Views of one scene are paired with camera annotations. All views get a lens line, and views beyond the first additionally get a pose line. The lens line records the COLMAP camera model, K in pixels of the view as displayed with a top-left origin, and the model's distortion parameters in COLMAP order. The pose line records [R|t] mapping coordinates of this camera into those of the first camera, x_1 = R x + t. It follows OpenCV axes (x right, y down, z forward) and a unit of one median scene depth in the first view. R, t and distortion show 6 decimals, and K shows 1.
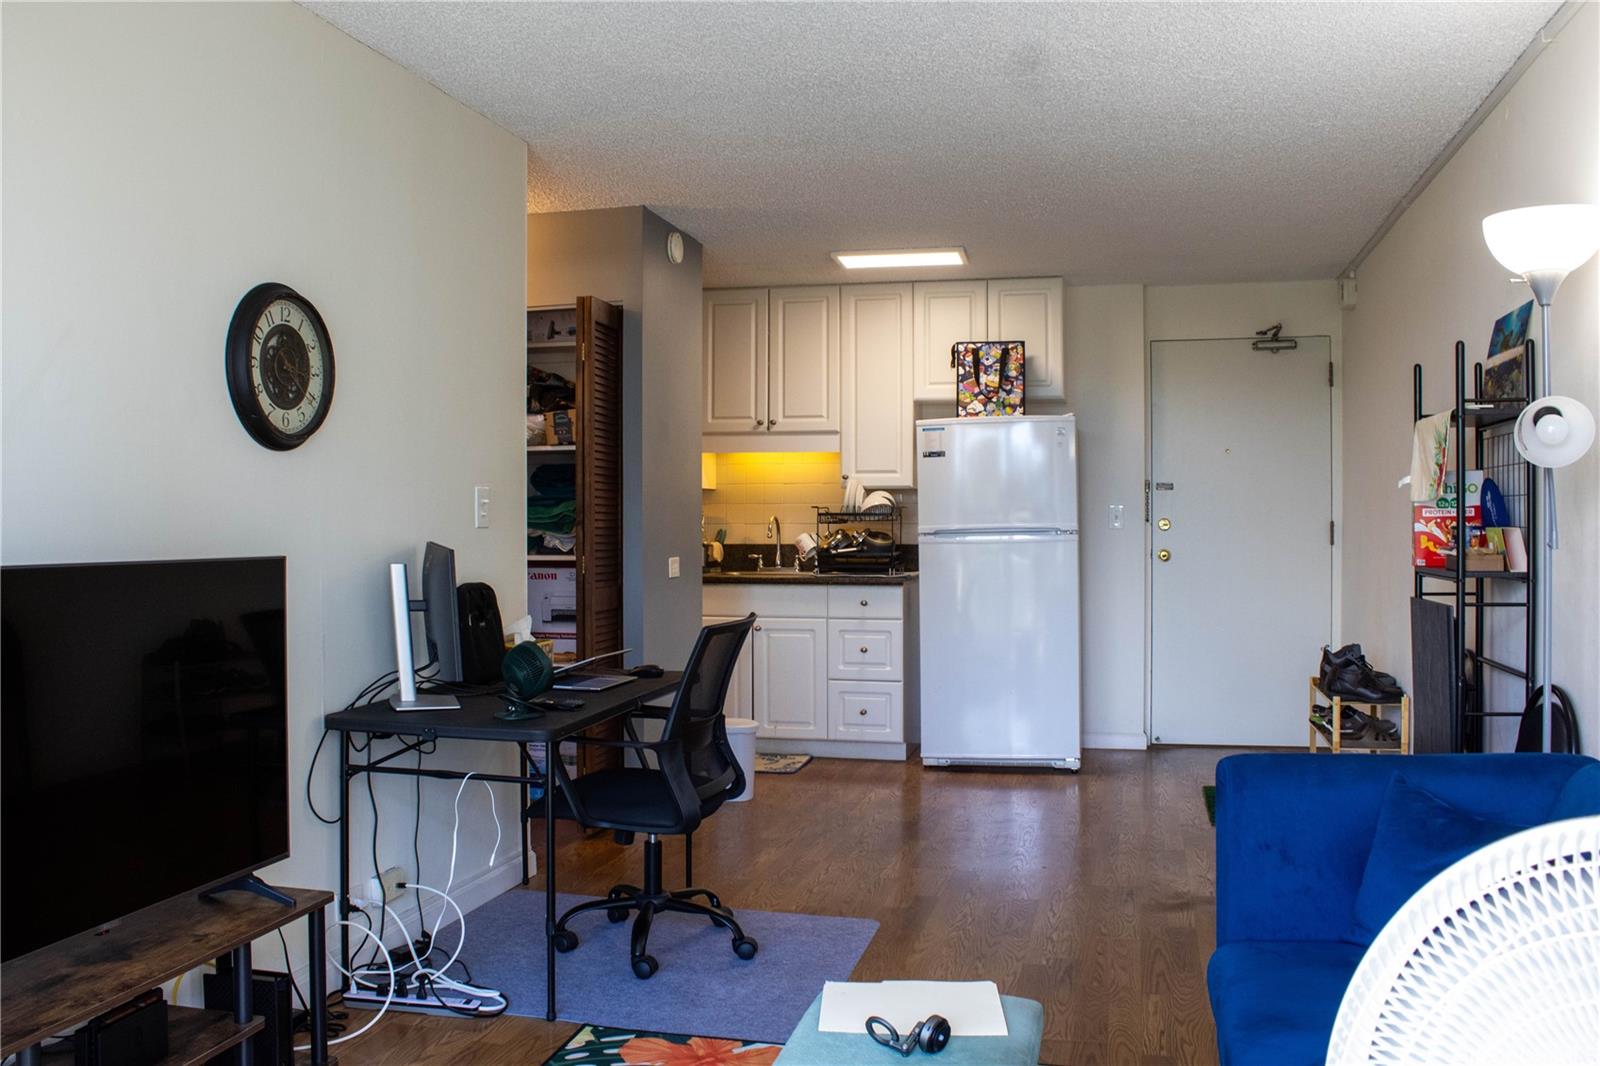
lens RADIAL K [[1333.6, 0, 800.0], [0, 1333.6, 533.0], [0, 0, 1]] dist [-0.167892, 0.132389]
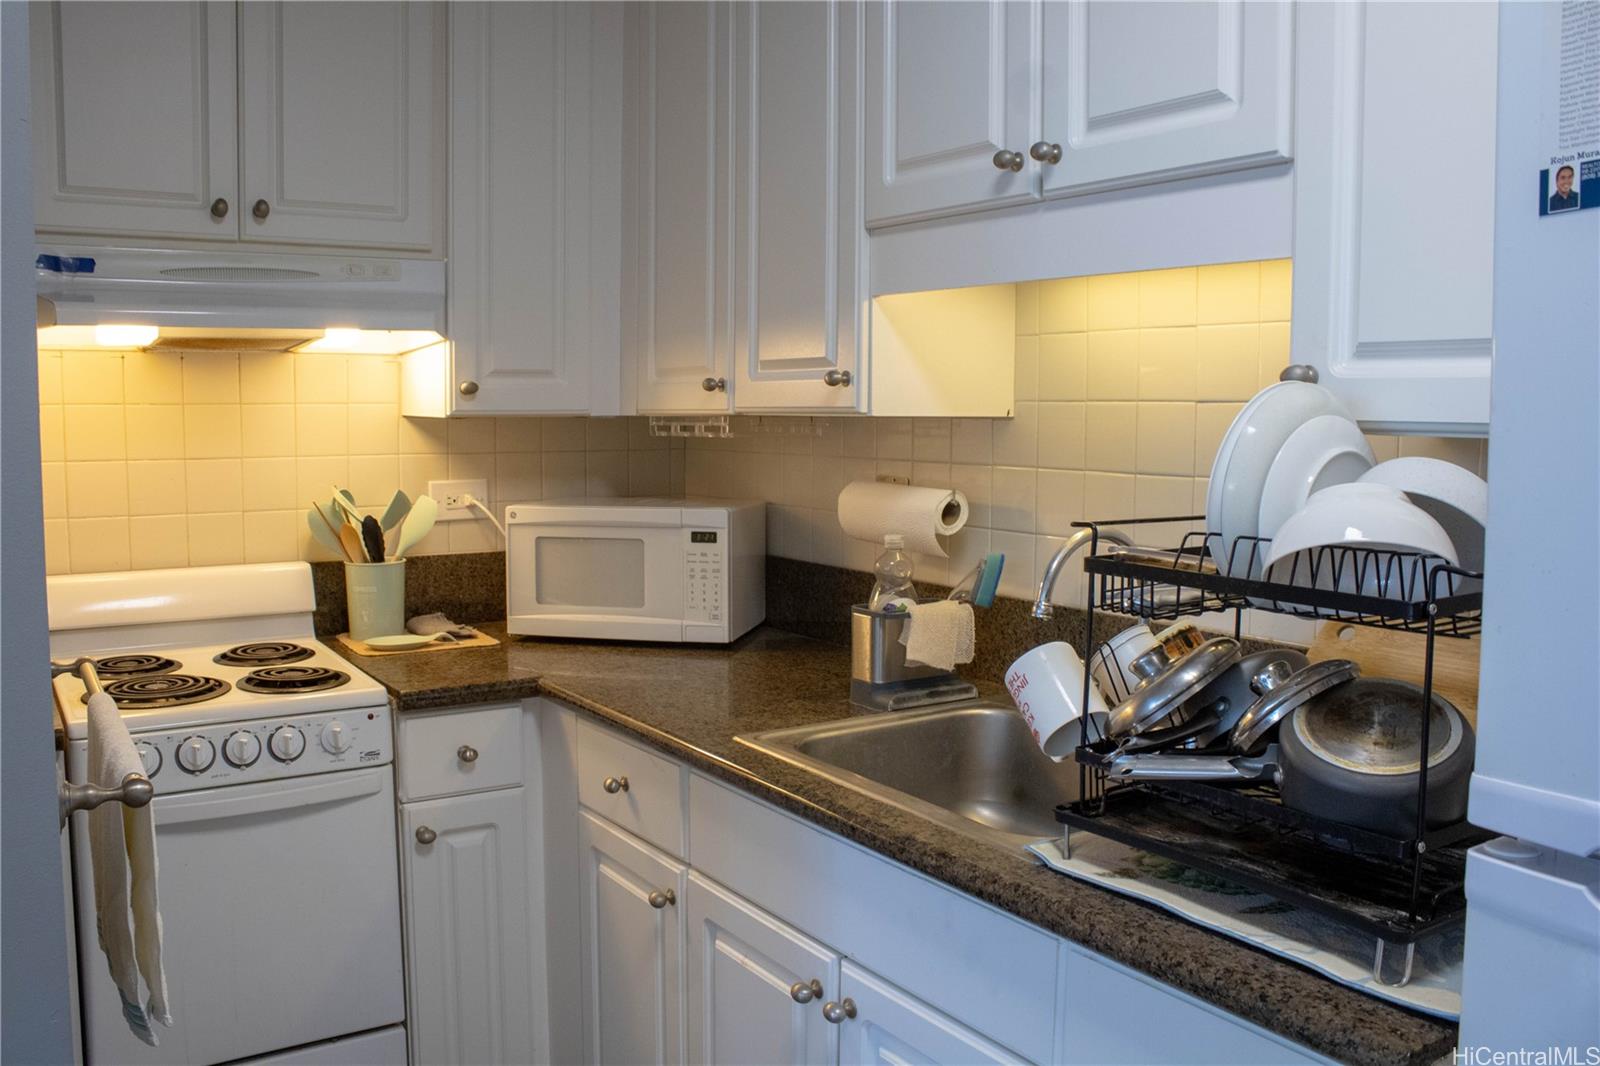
lens RADIAL K [[1333.6, 0, 800.0], [0, 1333.6, 533.0], [0, 0, 1]] dist [-0.167892, 0.132389]
pose [[0.736285, 0.069137, -0.673131, 0.121544], [-0.015207, 0.996206, 0.085686, -0.036688], [0.676501, -0.052853, 0.734543, 0.859604]]
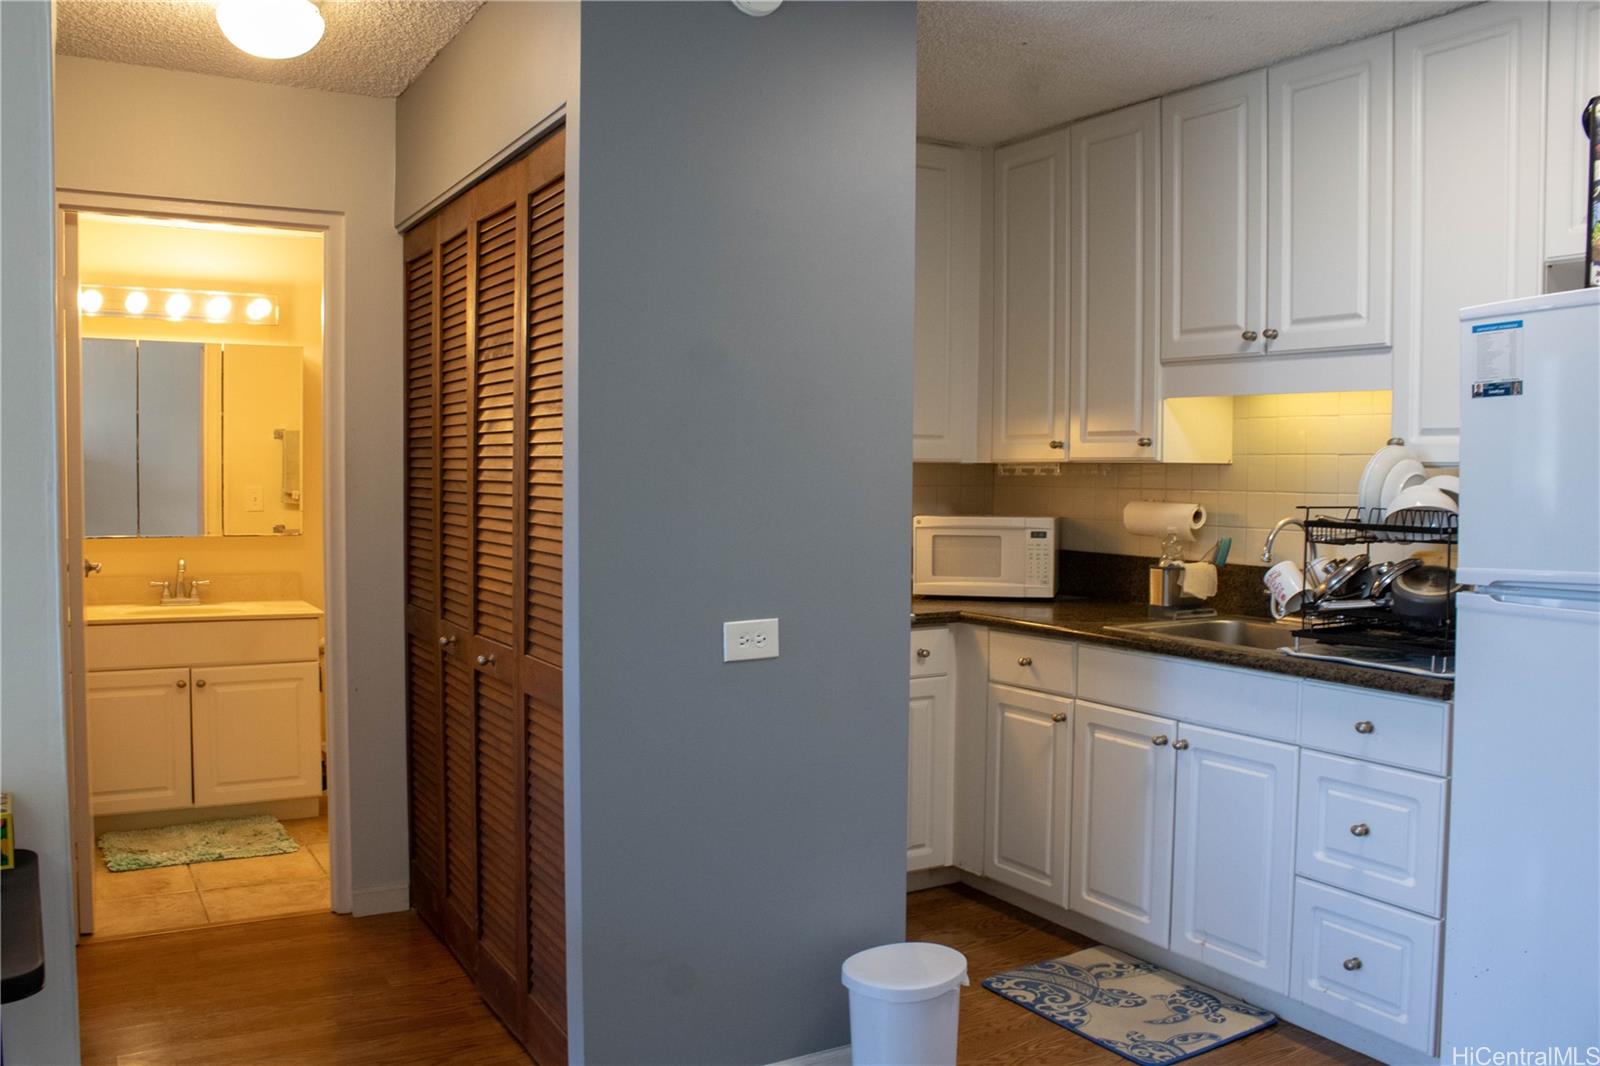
lens RADIAL K [[1333.6, 0, 800.0], [0, 1333.6, 533.0], [0, 0, 1]] dist [-0.167892, 0.132389]
pose [[0.699131, 0.043184, -0.713688, 0.227478], [-0.016177, 0.998874, 0.044594, -0.029565], [0.714811, -0.019632, 0.699042, 0.574654]]
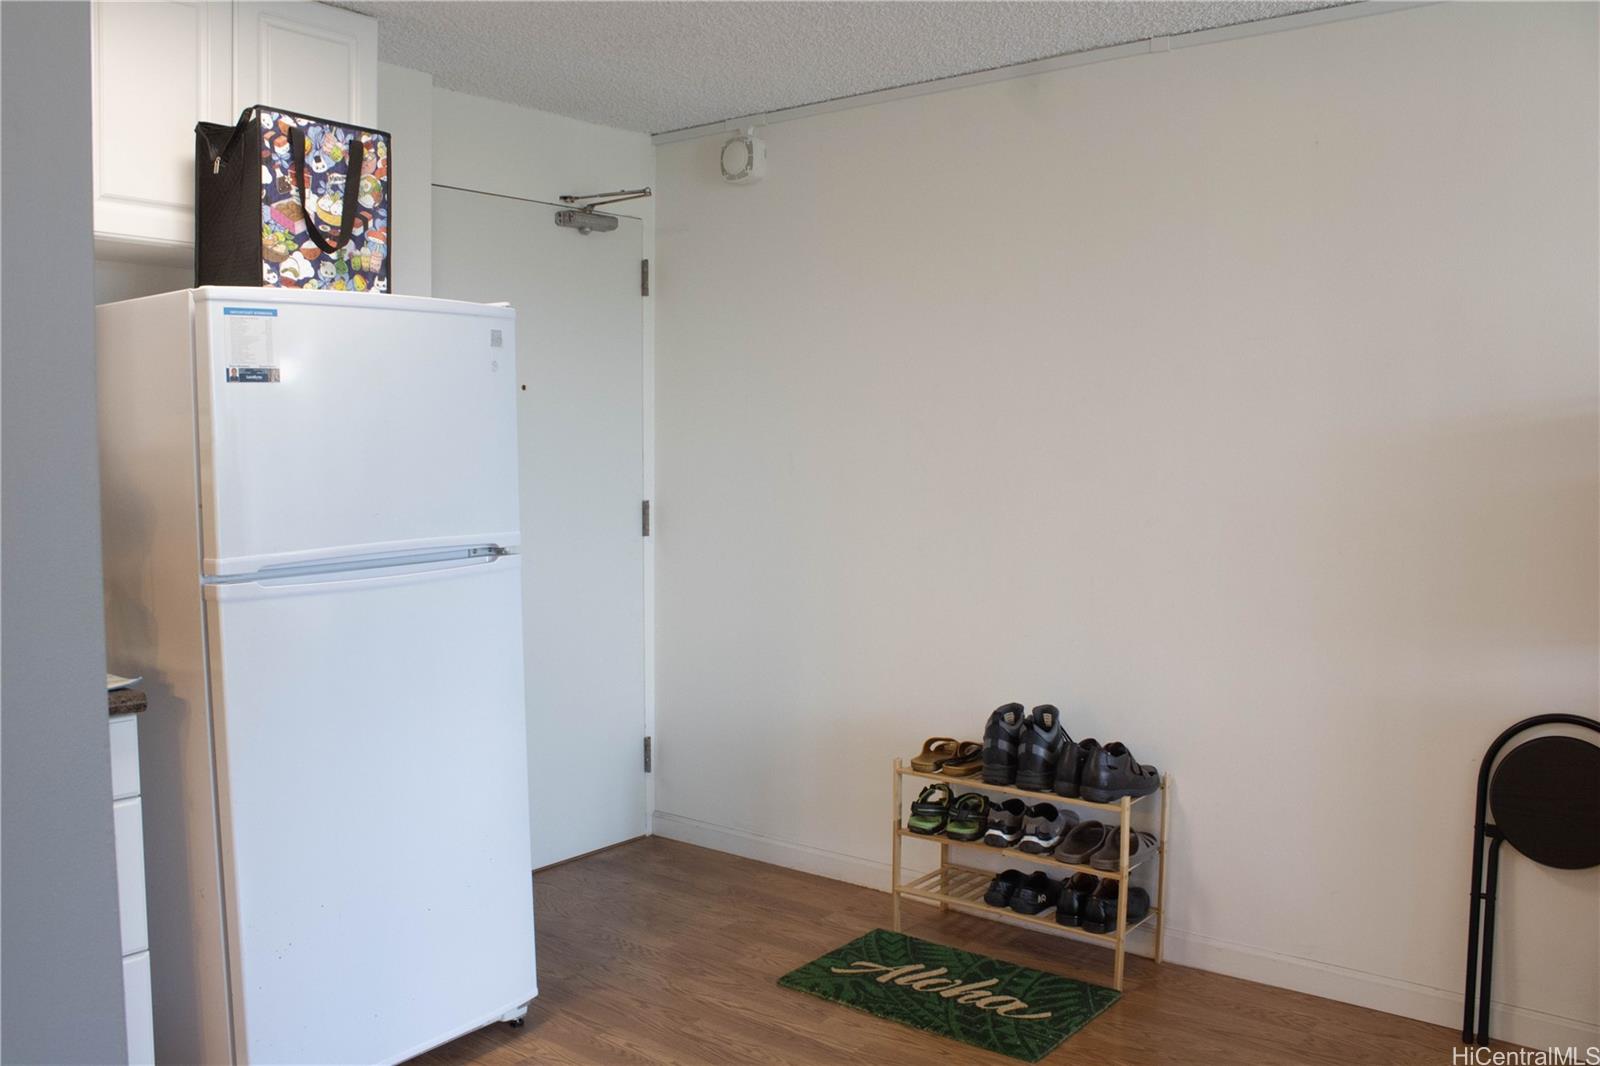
lens RADIAL K [[1333.6, 0, 800.0], [0, 1333.6, 533.0], [0, 0, 1]] dist [-0.167892, 0.132389]
pose [[0.420634, -0.055035, 0.905560, -0.180209], [0.008049, 0.998345, 0.056935, -0.032357], [-0.907195, -0.016660, 0.420381, 0.679078]]
